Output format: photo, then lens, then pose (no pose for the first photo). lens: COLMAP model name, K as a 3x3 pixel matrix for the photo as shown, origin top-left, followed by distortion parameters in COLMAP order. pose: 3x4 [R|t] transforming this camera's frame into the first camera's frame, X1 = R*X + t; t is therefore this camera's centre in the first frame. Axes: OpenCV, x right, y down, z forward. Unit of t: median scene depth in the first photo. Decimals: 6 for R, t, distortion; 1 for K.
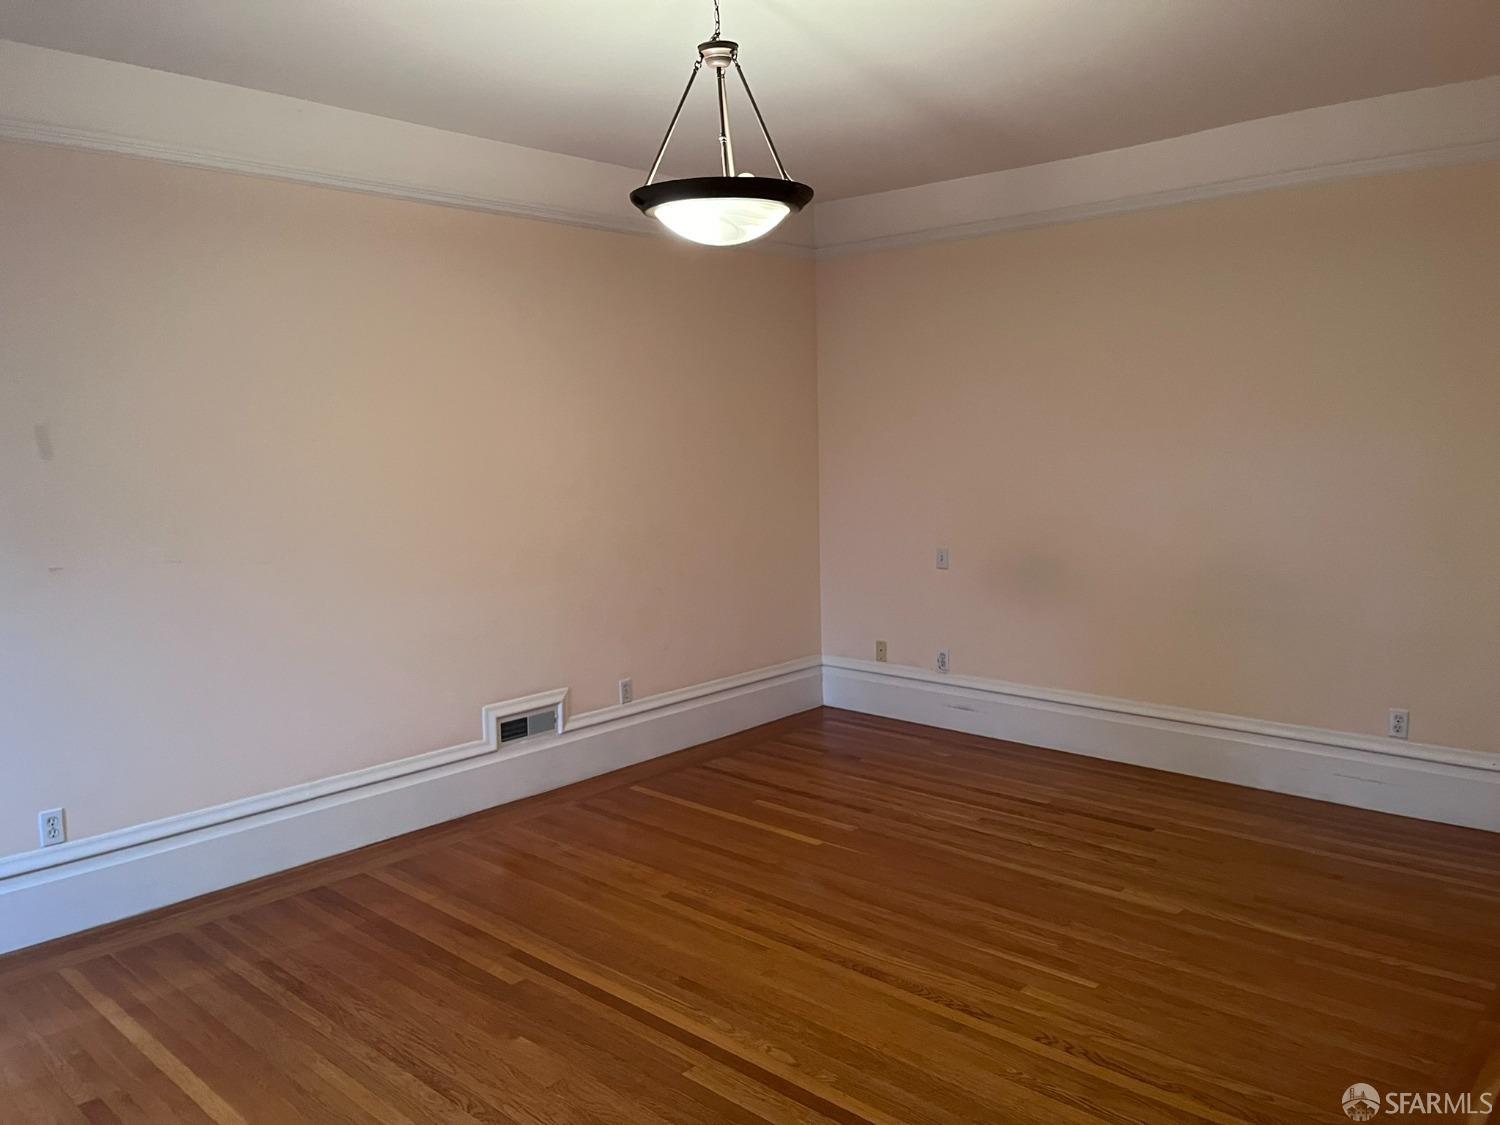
lens RADIAL K [[1144.8, 0, 750.0], [0, 1144.8, 562.5], [0, 0, 1]] dist [0.073435, -0.094024]
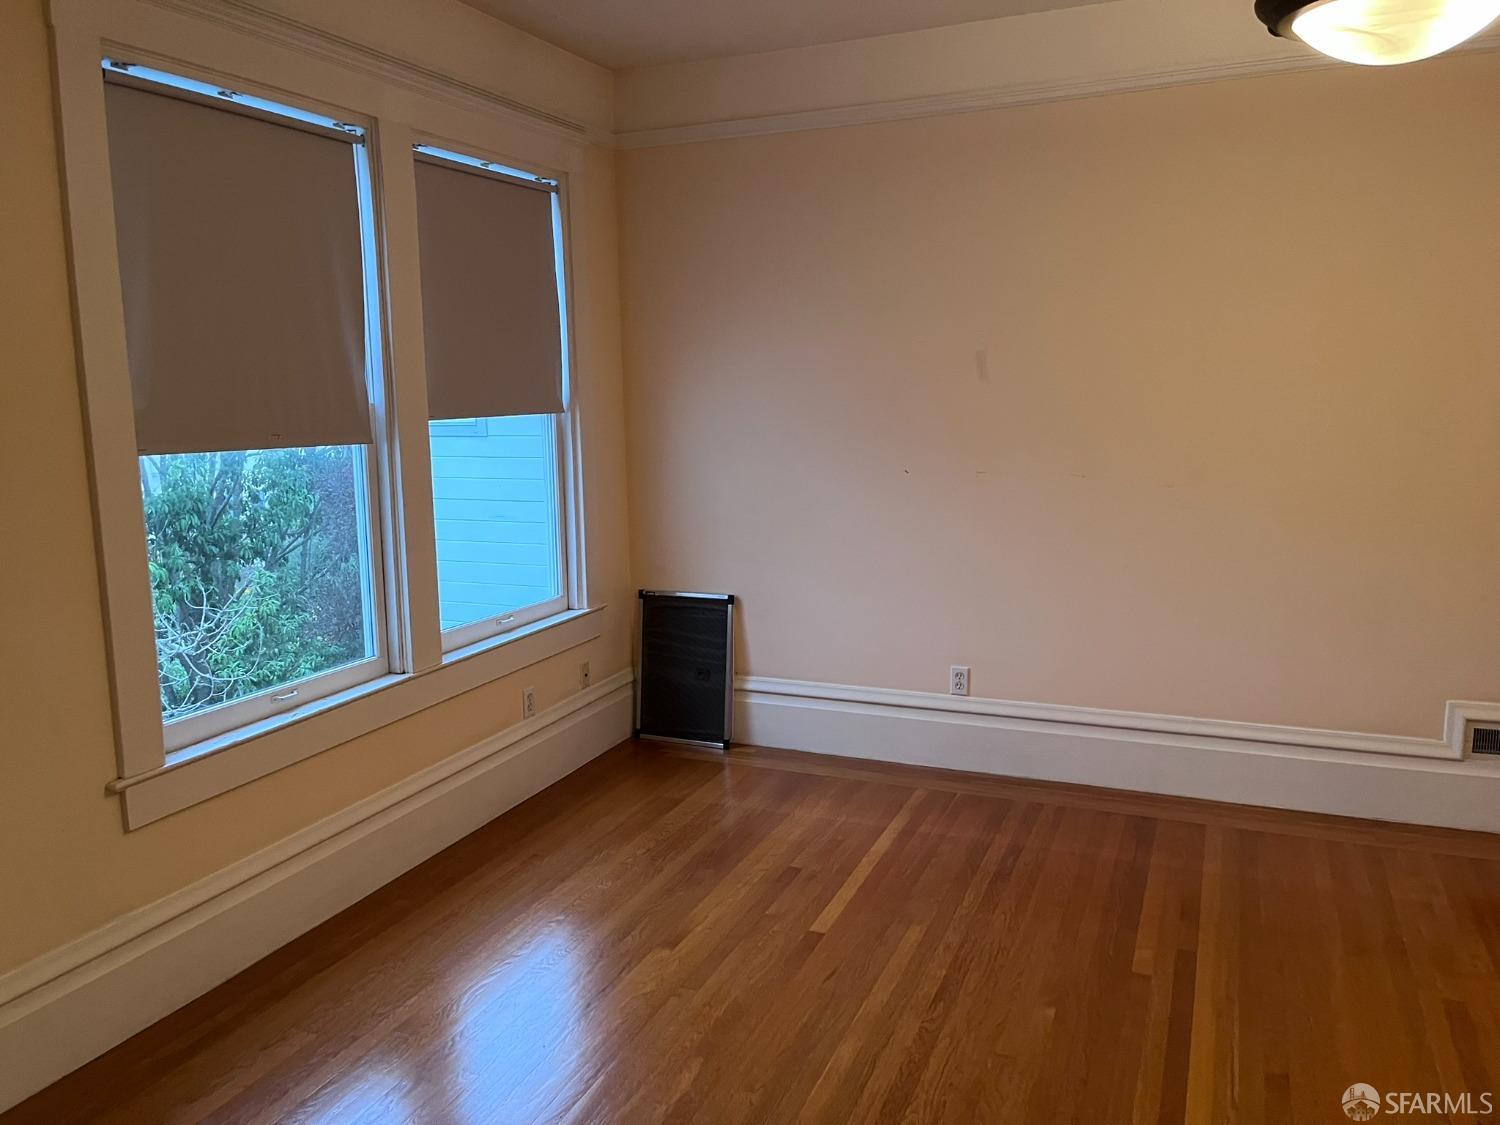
lens RADIAL K [[1144.8, 0, 750.0], [0, 1144.8, 562.5], [0, 0, 1]] dist [0.073435, -0.094024]
pose [[0.344035, 0.157520, -0.925650, 0.434718], [-0.095391, 0.986591, 0.132436, -0.036919], [0.934099, 0.042736, 0.354448, 0.353493]]
